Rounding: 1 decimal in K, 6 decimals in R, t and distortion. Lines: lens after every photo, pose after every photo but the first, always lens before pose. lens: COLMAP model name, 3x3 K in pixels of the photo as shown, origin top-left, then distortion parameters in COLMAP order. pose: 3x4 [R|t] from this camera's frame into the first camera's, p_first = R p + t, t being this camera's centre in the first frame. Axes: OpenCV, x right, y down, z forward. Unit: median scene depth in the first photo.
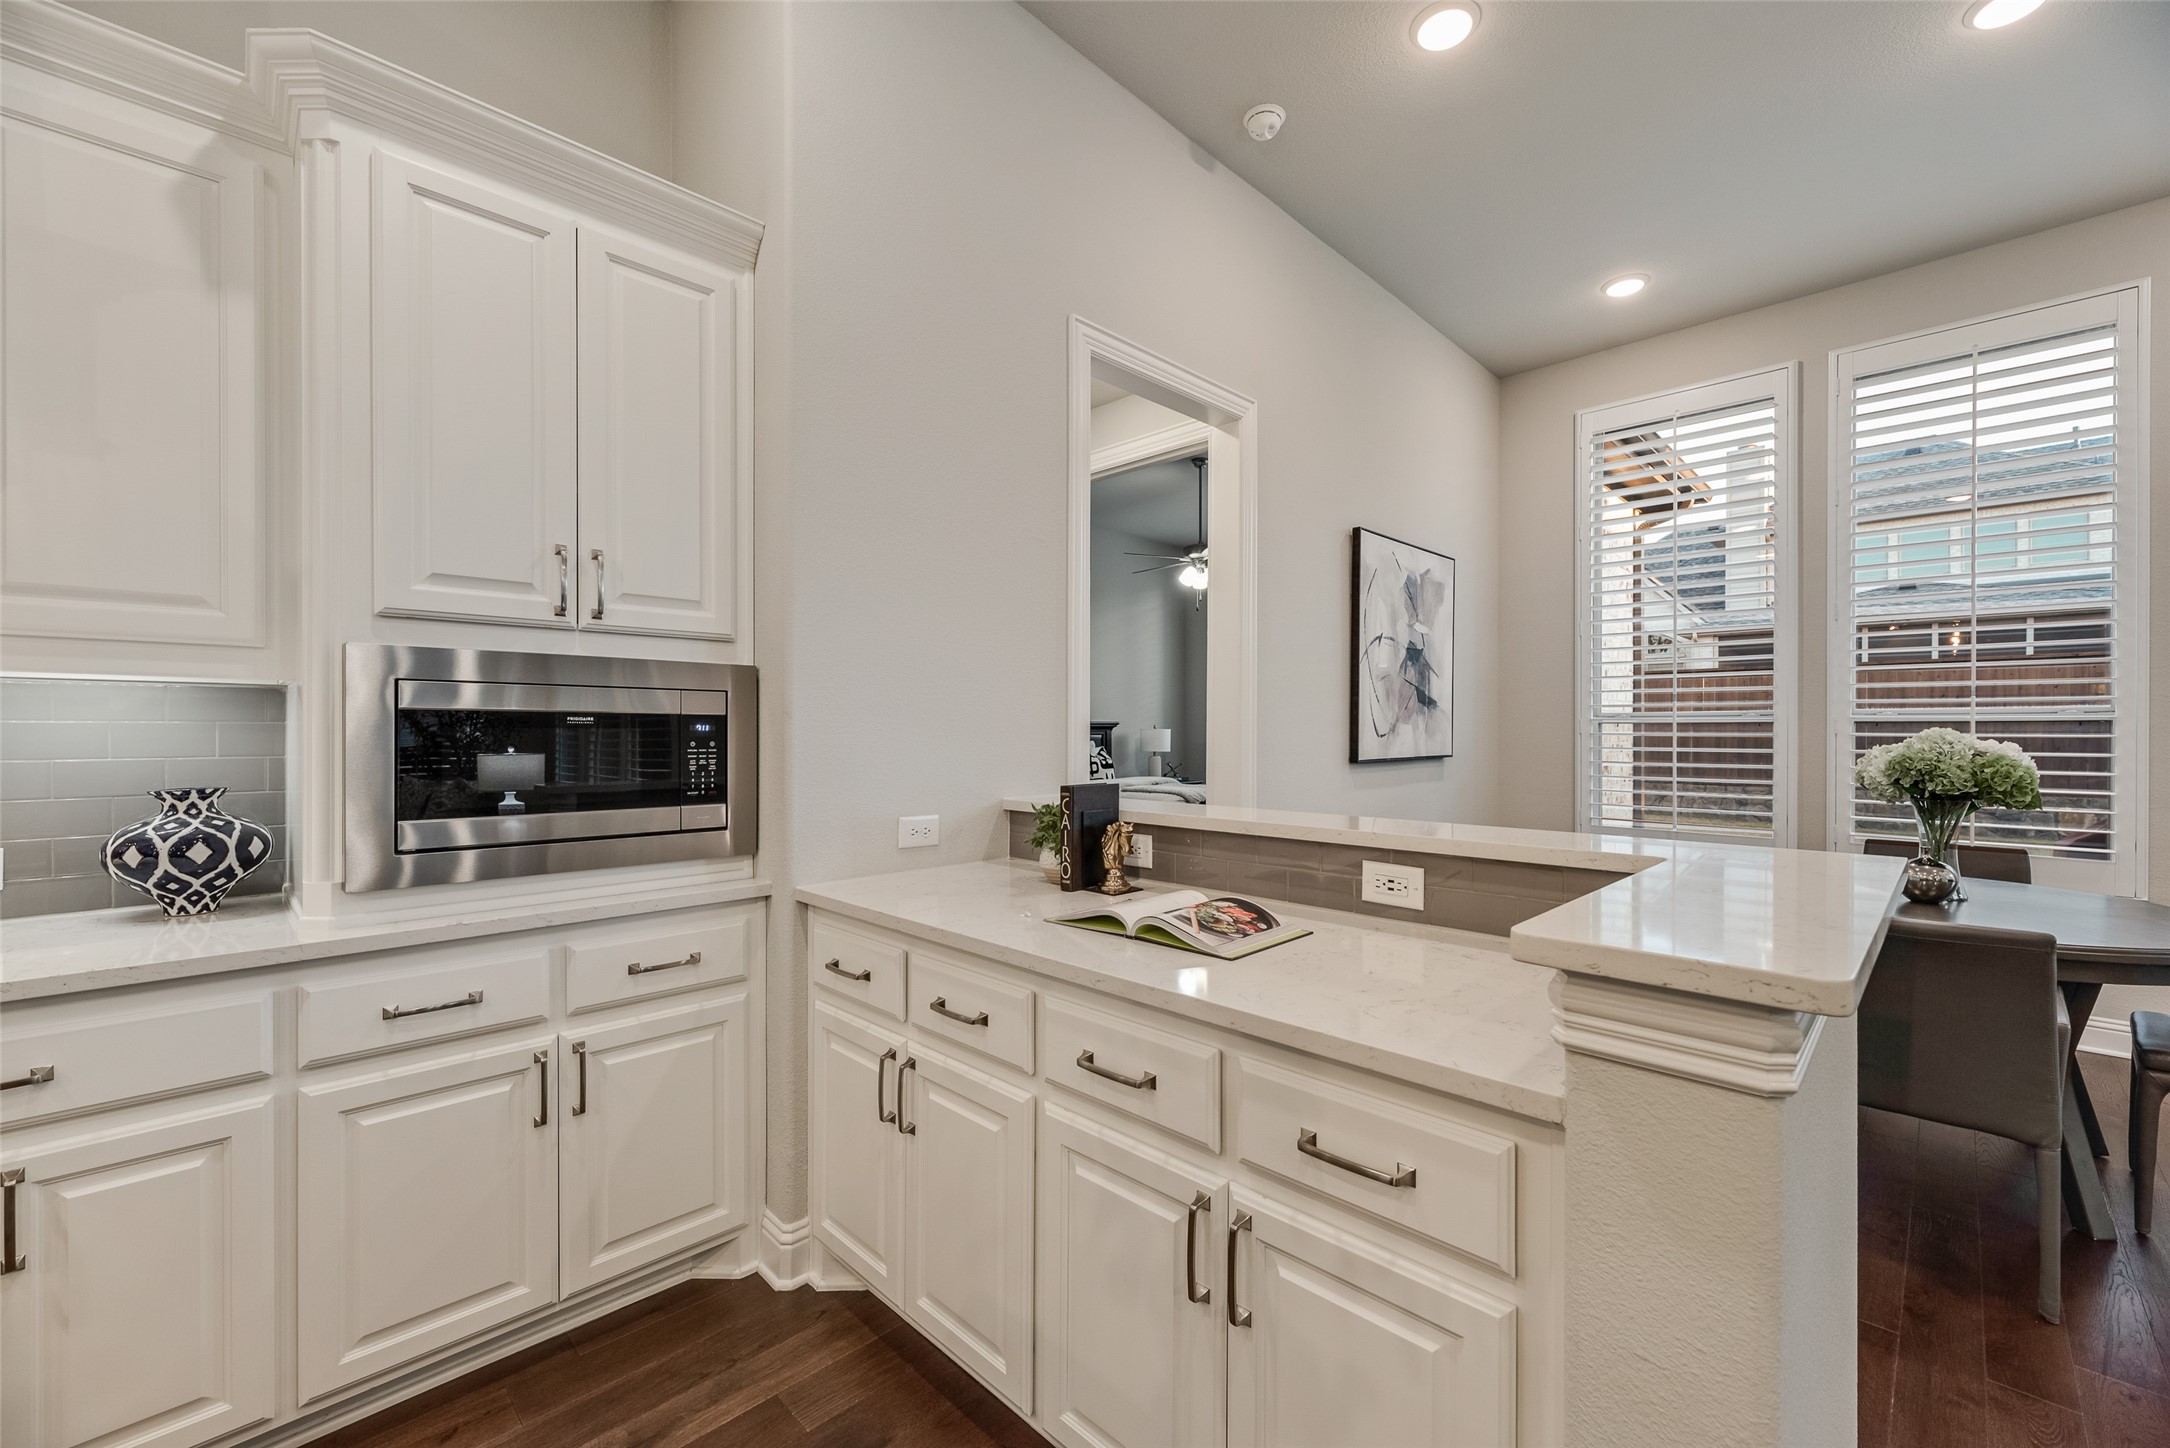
lens RADIAL K [[884.4, 0, 1114.1], [0, 884.4, 731.0], [0, 0, 1]] dist [0.001650, 0.000212]
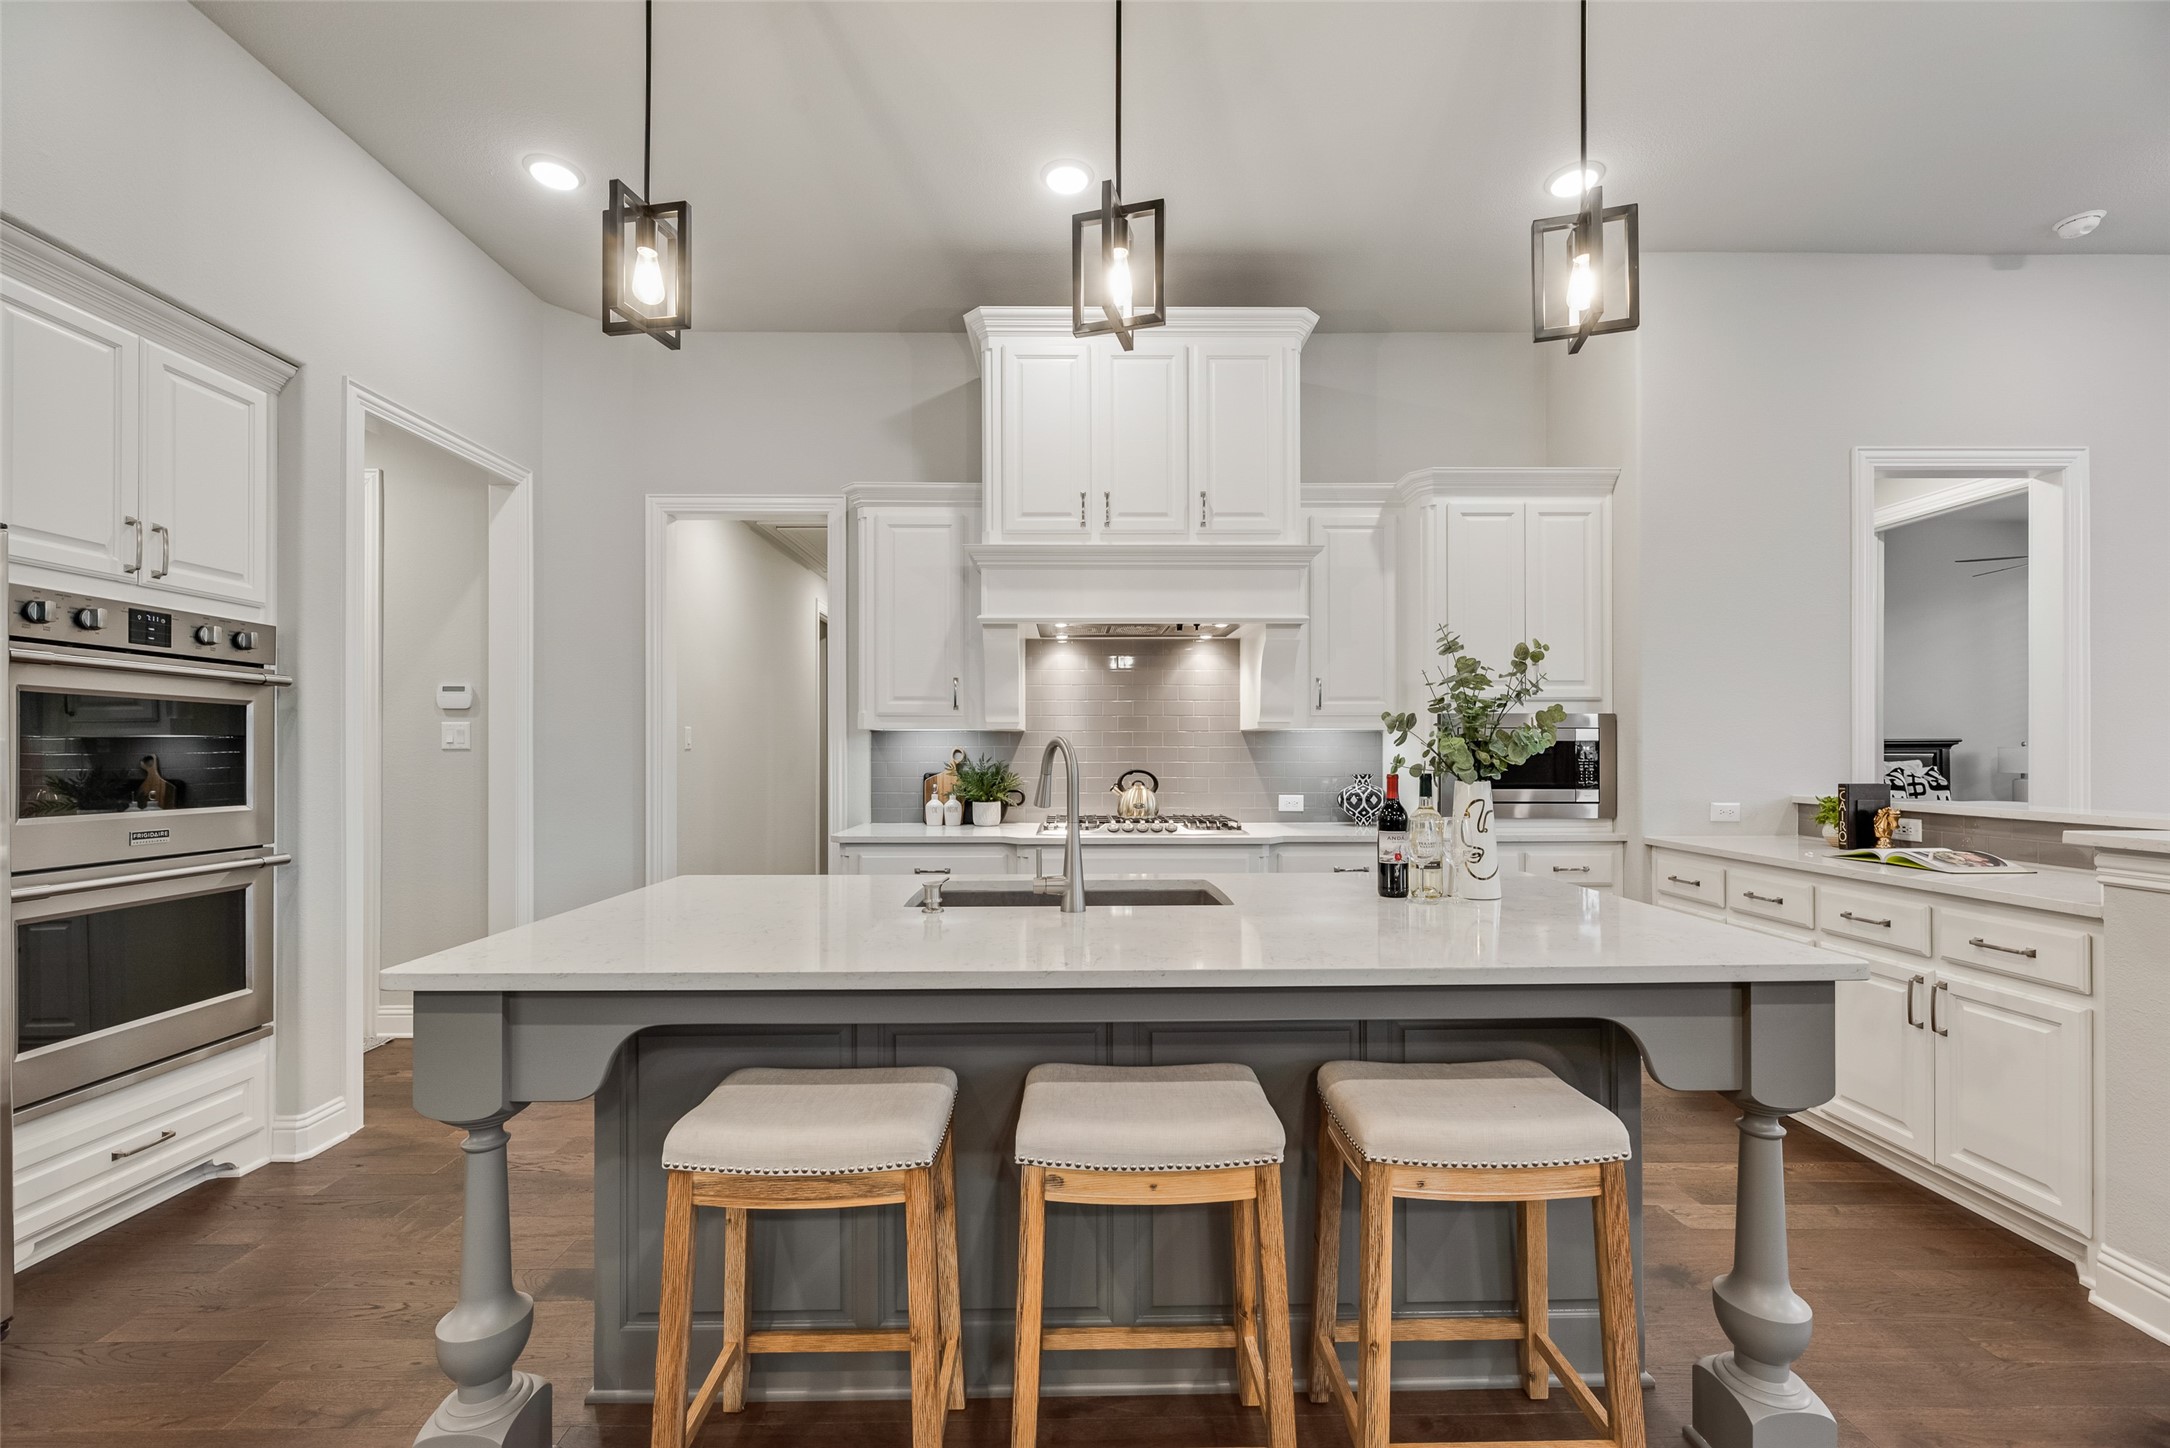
lens RADIAL K [[897.4, 0, 1062.4], [0, 897.4, 746.0], [0, 0, 1]] dist [0.002350, -0.000064]
pose [[0.691632, -0.005638, -0.722228, 0.137410], [0.002020, 0.999981, -0.005872, 0.000886], [0.722247, 0.002603, 0.691630, -1.090181]]
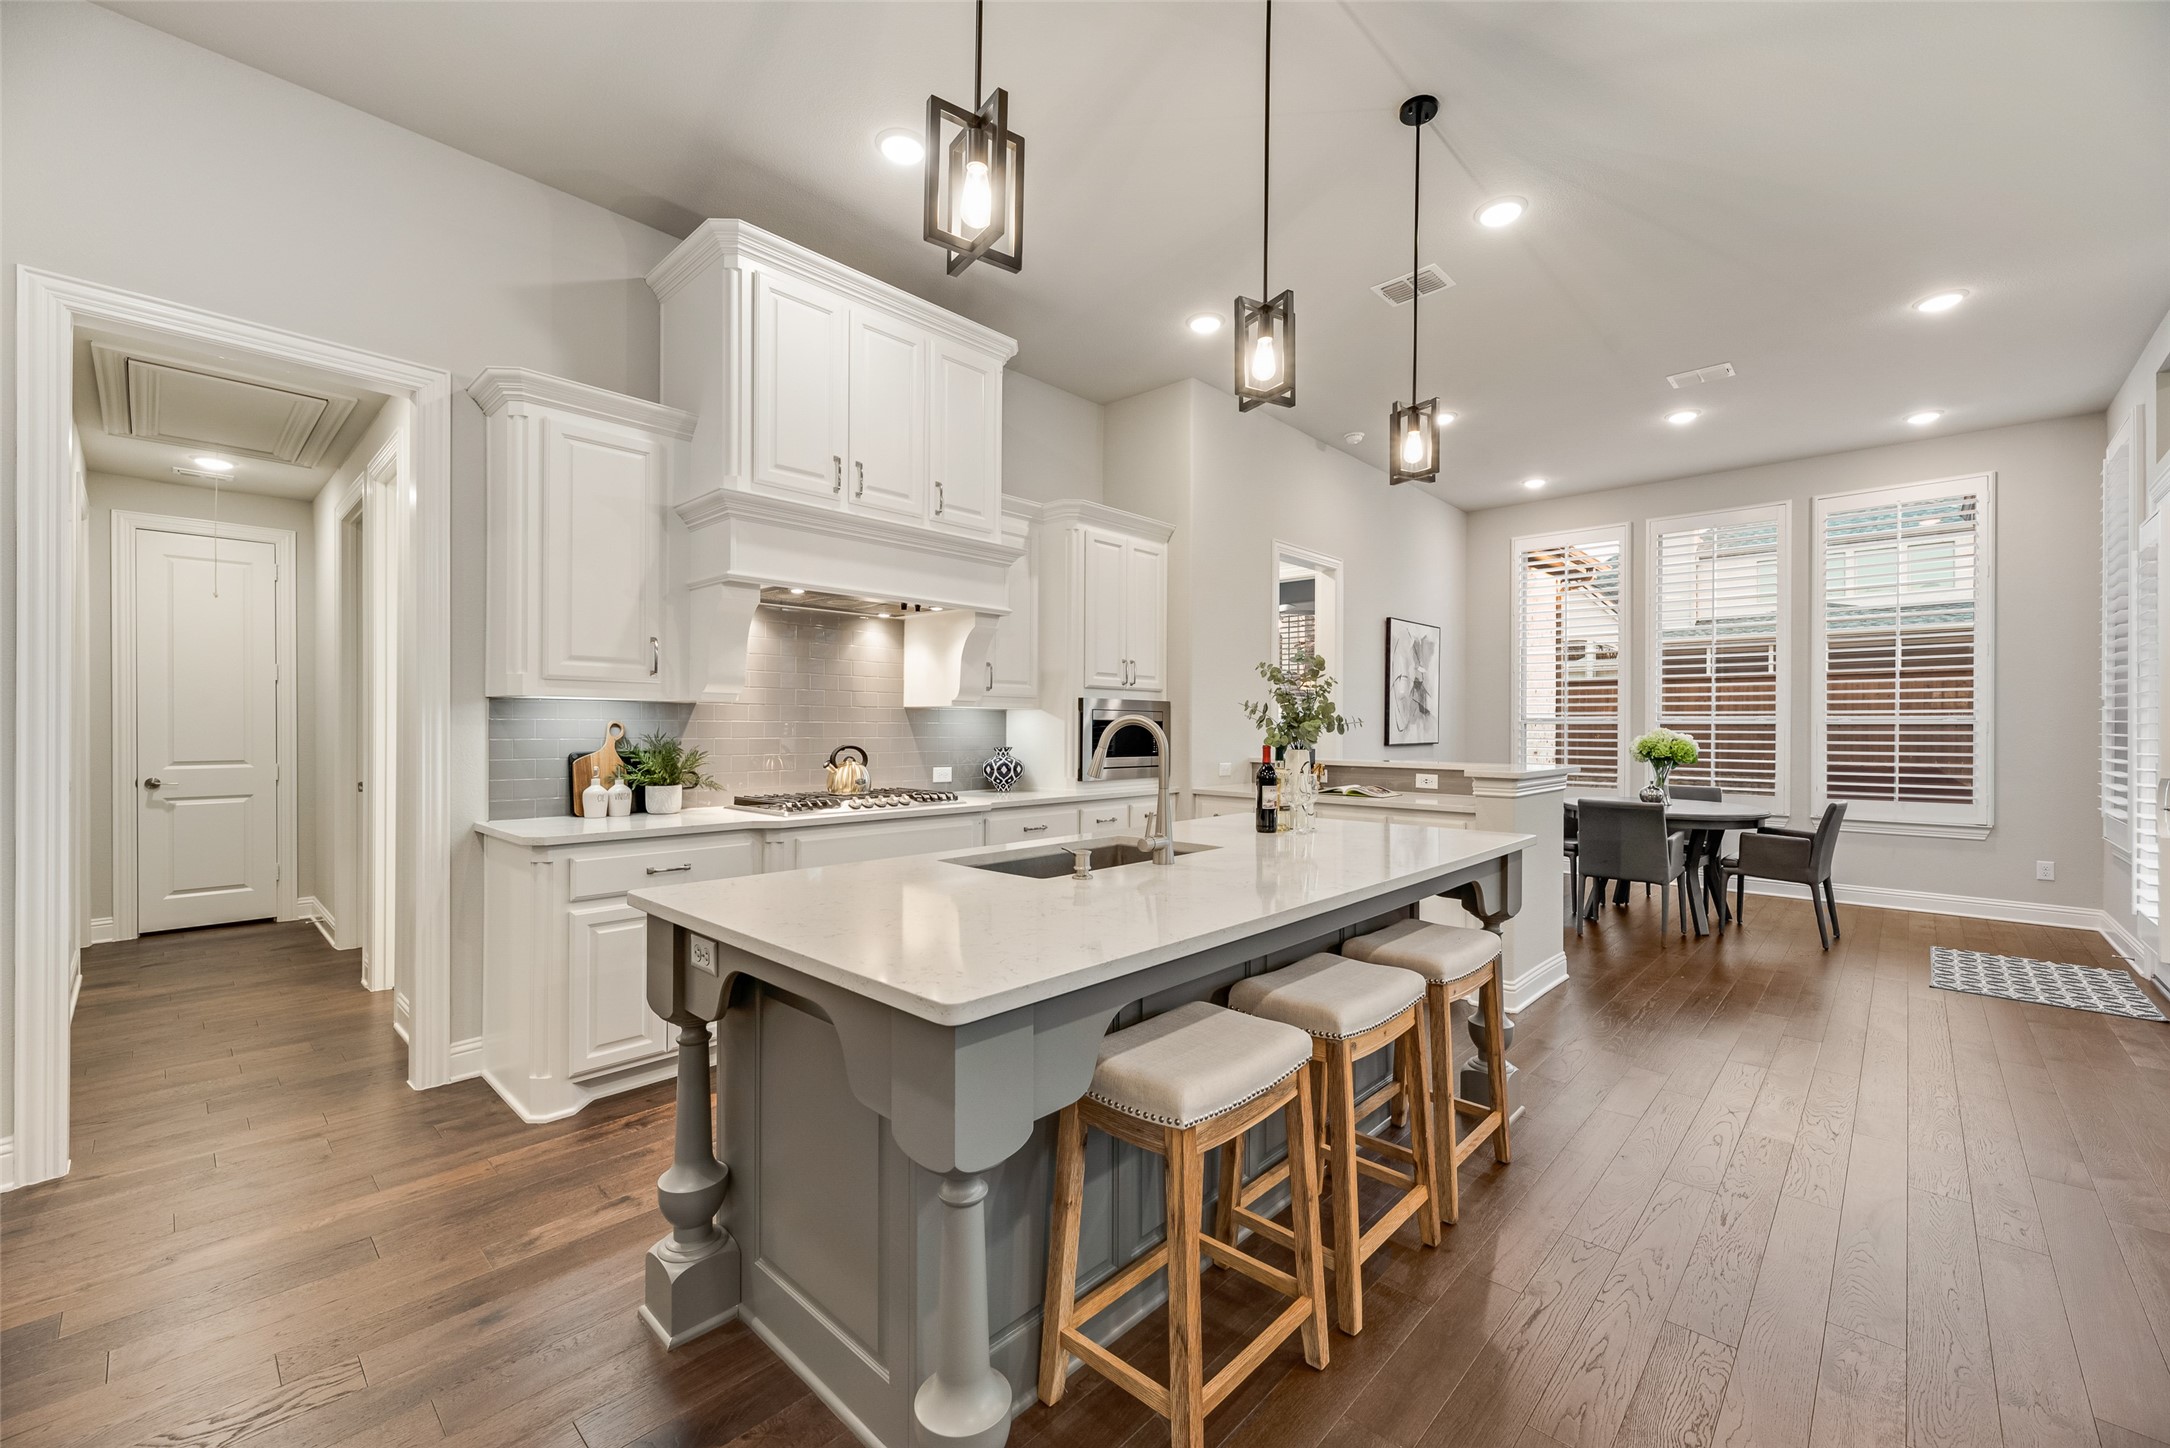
lens RADIAL K [[896.1, 0, 1104.3], [0, 896.1, 724.2], [0, 0, 1]] dist [-0.002522, -0.000185]
pose [[0.999723, 0.004374, 0.023147, -0.657547], [-0.004321, 0.999988, -0.002343, -0.002079], [-0.023157, 0.002242, 0.999729, -1.550630]]
